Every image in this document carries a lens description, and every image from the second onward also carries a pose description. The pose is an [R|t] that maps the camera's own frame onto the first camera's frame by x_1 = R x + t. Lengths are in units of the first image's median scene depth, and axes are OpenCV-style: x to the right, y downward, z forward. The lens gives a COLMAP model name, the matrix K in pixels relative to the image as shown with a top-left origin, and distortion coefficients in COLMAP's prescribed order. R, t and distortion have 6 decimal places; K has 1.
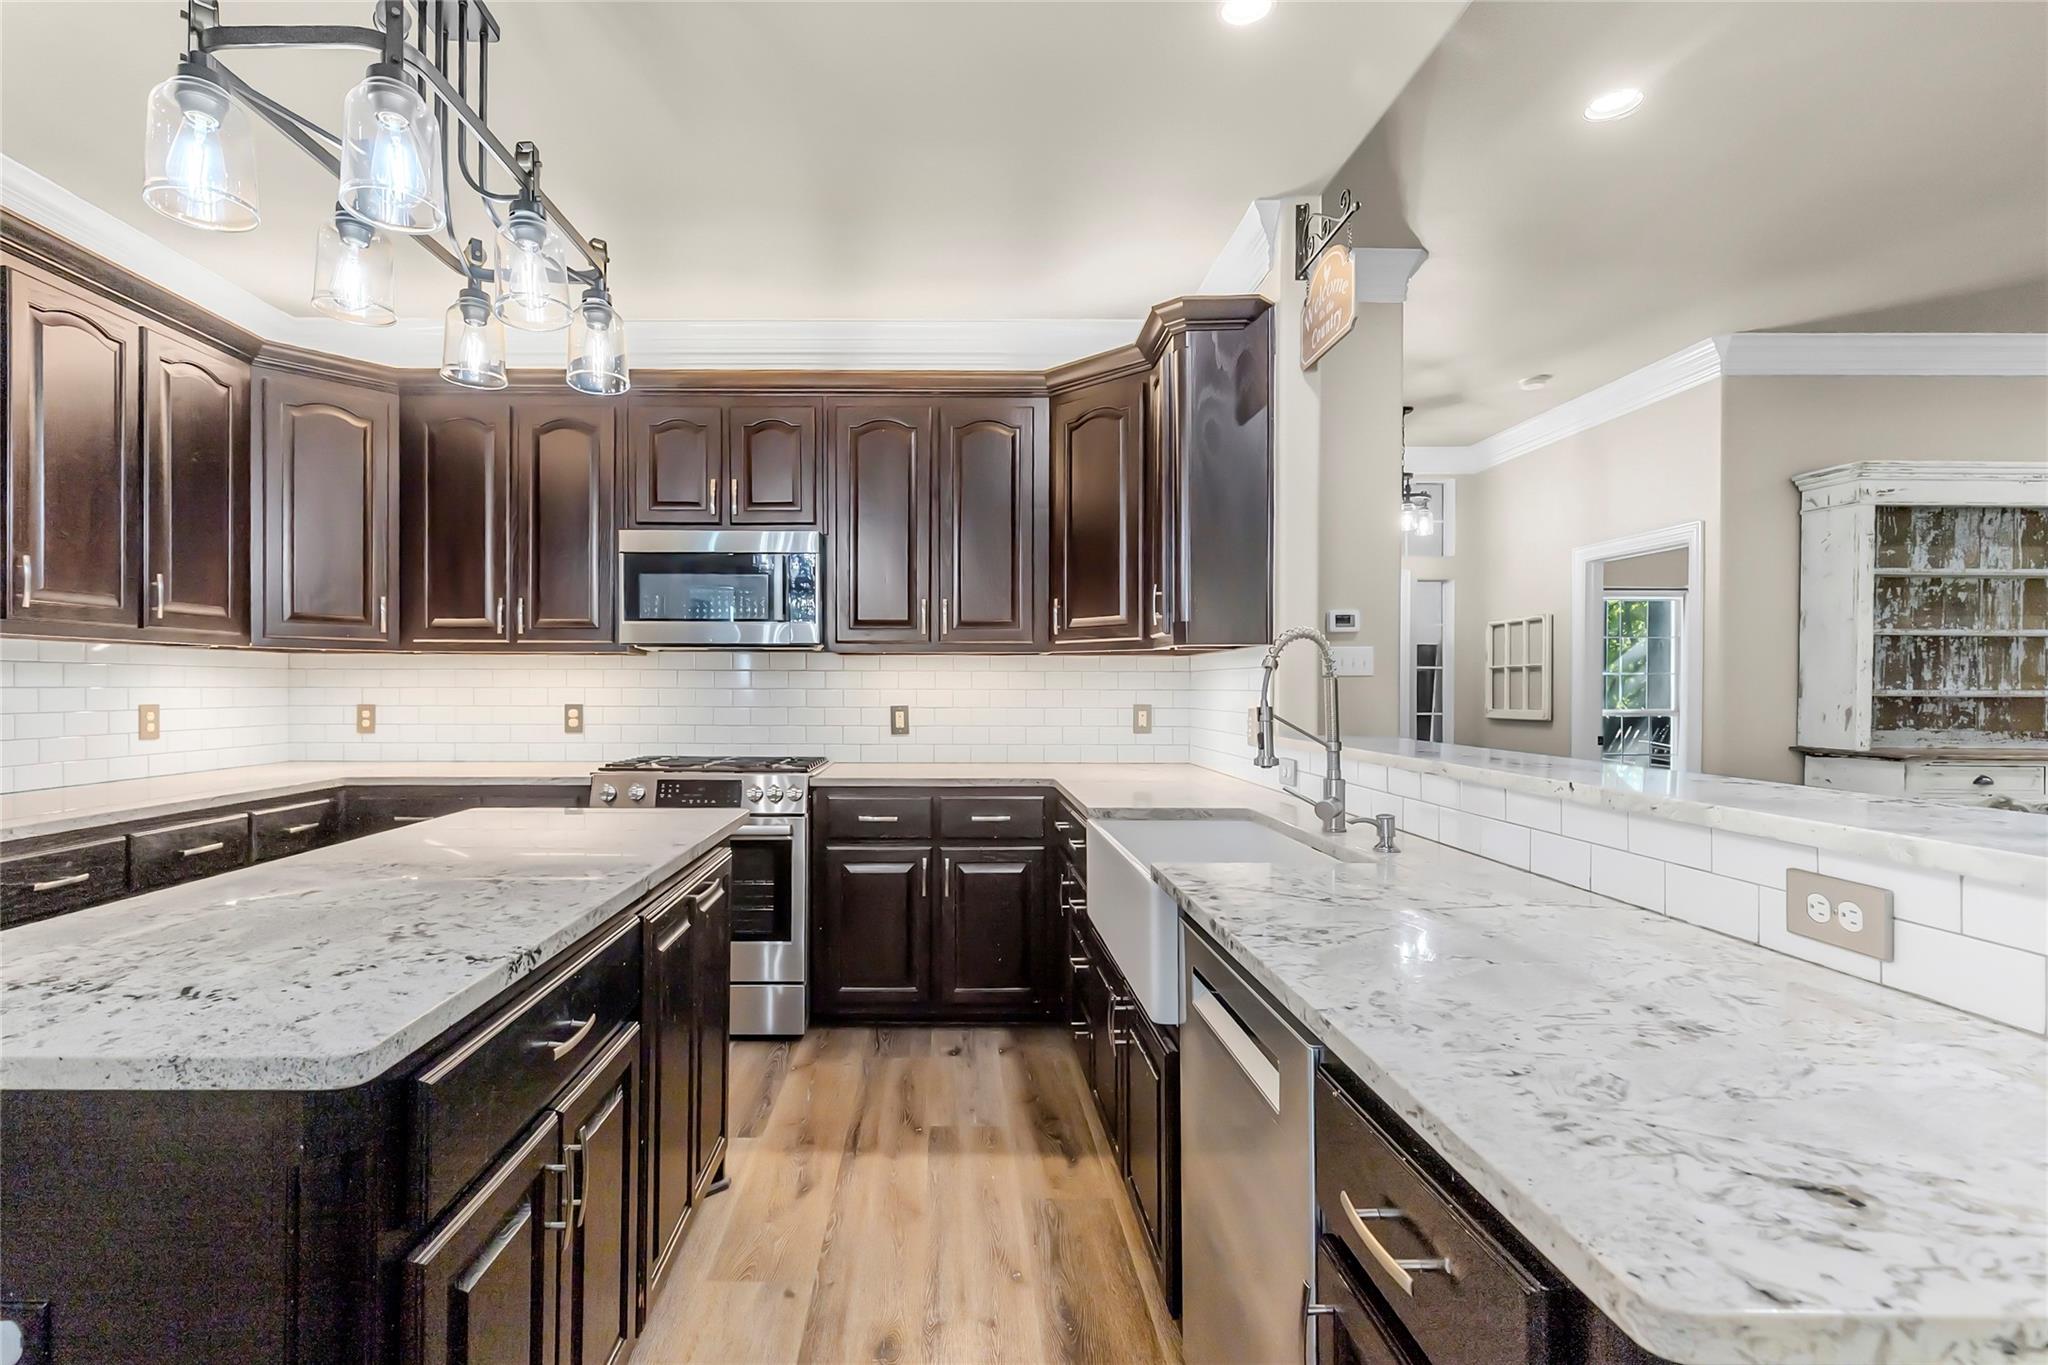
lens RADIAL K [[972.9, 0, 1024.0], [0, 972.9, 682.5], [0, 0, 1]] dist [0.004667, -0.000068]
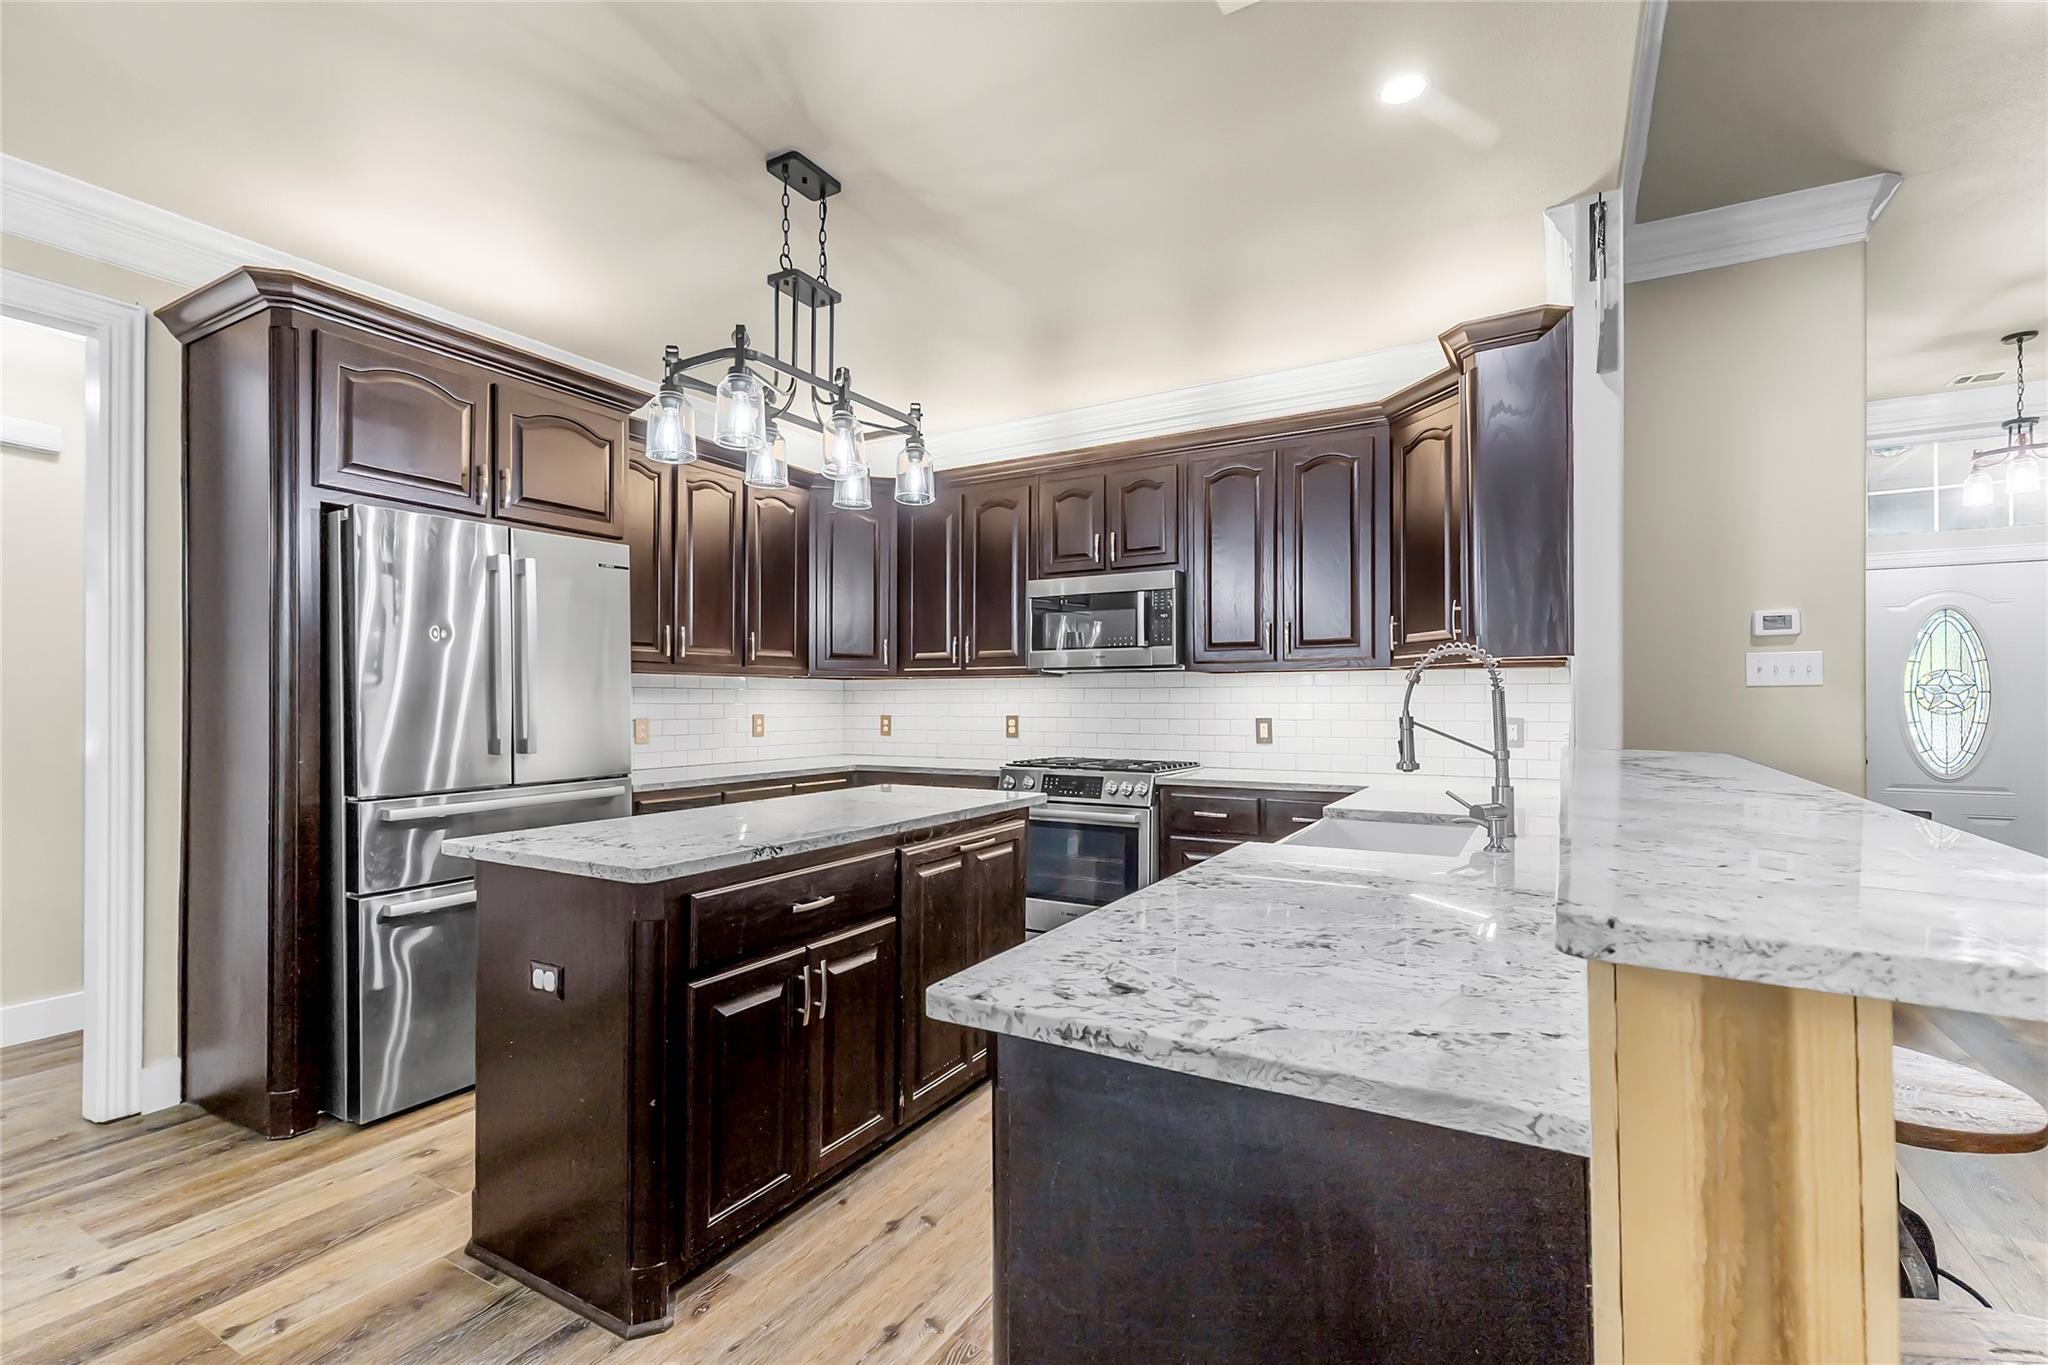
lens RADIAL K [[923.6, 0, 1017.2], [0, 923.6, 676.3], [0, 0, 1]] dist [0.001417, -0.000072]
pose [[0.863406, -0.018687, -0.504164, 0.181231], [0.006797, 0.999654, -0.025414, 0.001290], [0.504464, 0.018516, 0.863234, -0.062295]]
